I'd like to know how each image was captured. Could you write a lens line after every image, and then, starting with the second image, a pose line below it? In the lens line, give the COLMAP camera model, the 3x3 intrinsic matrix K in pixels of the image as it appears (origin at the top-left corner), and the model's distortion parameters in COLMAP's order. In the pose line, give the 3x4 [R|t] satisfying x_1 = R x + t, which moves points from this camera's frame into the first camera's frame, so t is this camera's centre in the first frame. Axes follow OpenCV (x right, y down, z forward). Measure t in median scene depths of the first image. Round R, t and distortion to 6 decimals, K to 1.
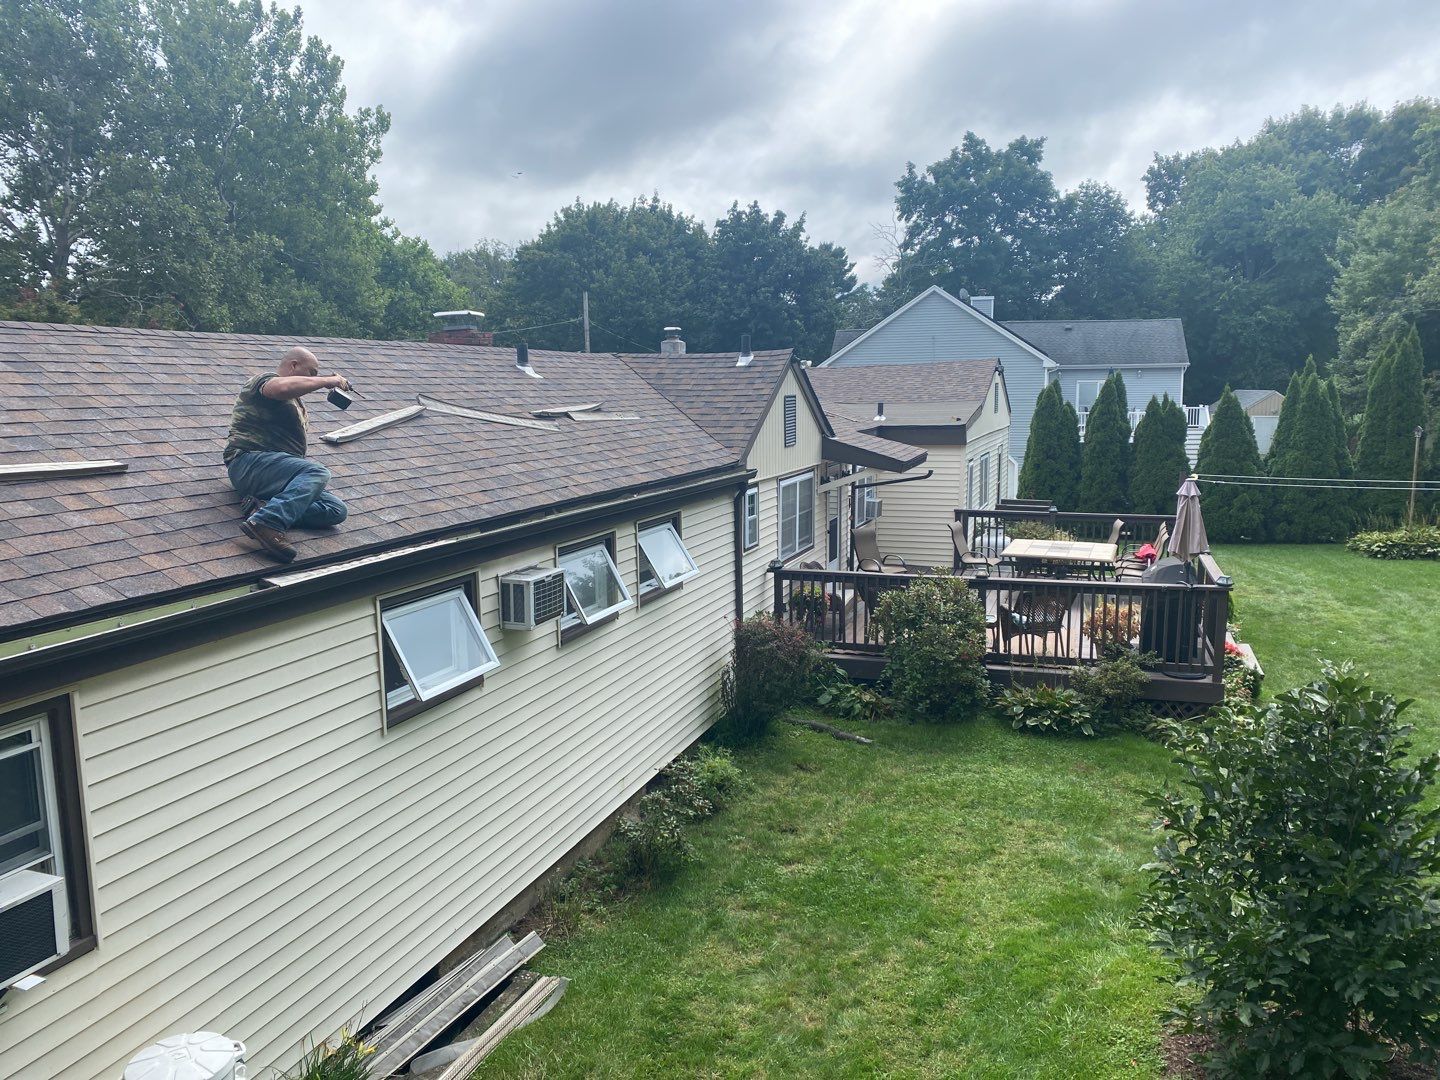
lens RADIAL K [[1084.9, 0, 726.9], [0, 1084.9, 529.6], [0, 0, 1]] dist [0.034543, -0.053025]
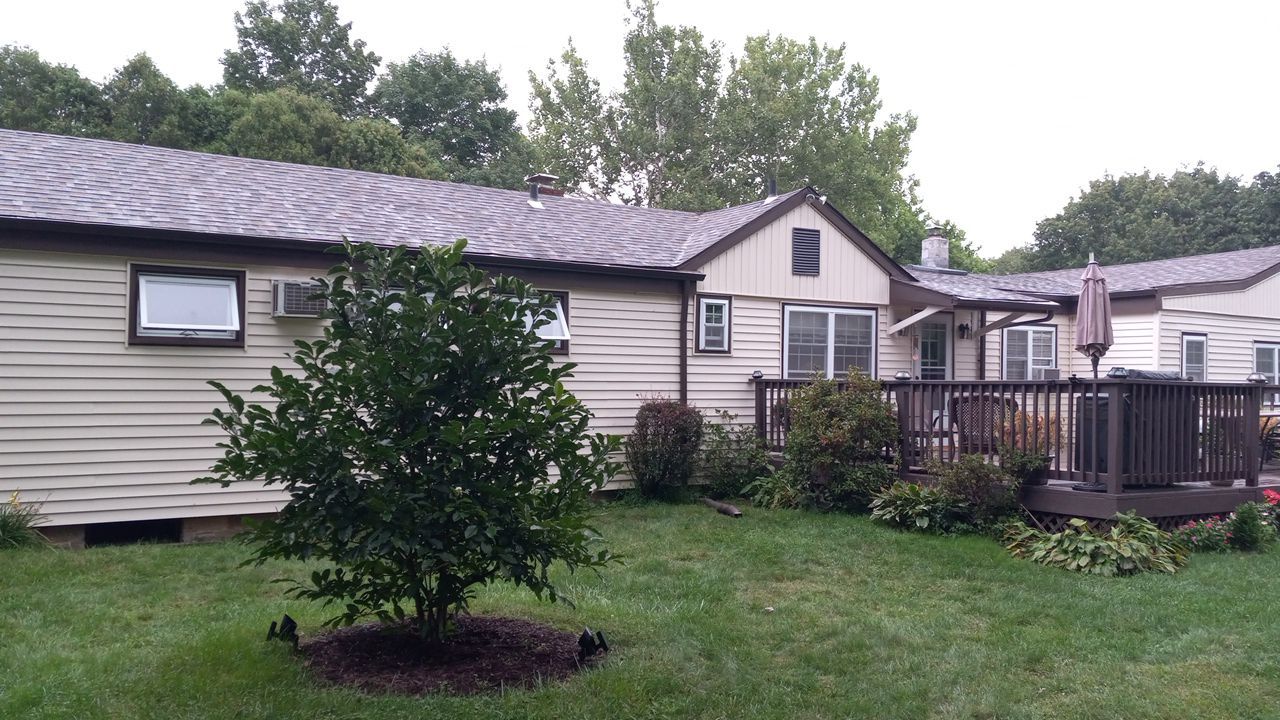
lens RADIAL K [[982.3, 0, 634.3], [0, 982.3, 360.4], [0, 0, 1]] dist [0.020974, -0.007142]
pose [[0.786150, 0.011875, -0.617922, 0.119505], [-0.102172, 0.988556, -0.110990, 0.029699], [0.609532, 0.150389, 0.778366, 0.033475]]
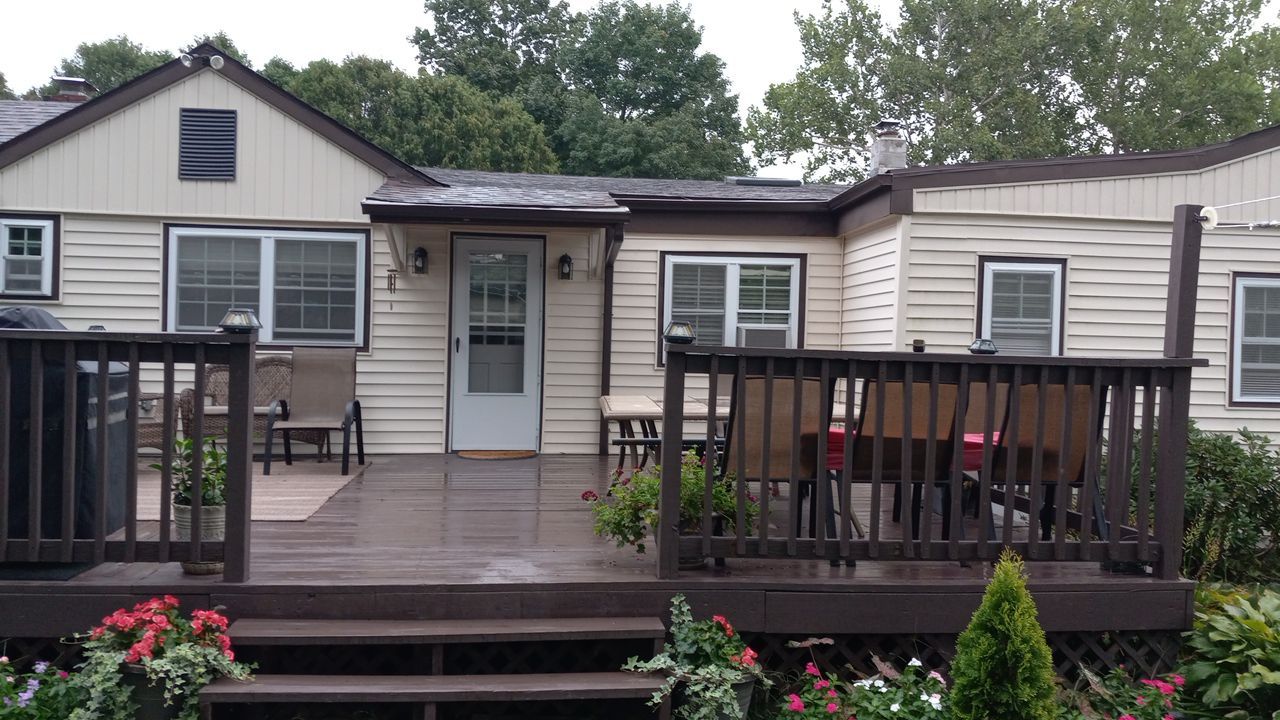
lens RADIAL K [[982.3, 0, 638.8], [0, 982.3, 360.6], [0, 0, 1]] dist [0.020974, -0.007142]
pose [[0.427753, 0.032345, -0.903317, 0.171802], [-0.145268, 0.988829, -0.033383, 0.004245], [0.892146, 0.145502, 0.427673, 0.223525]]
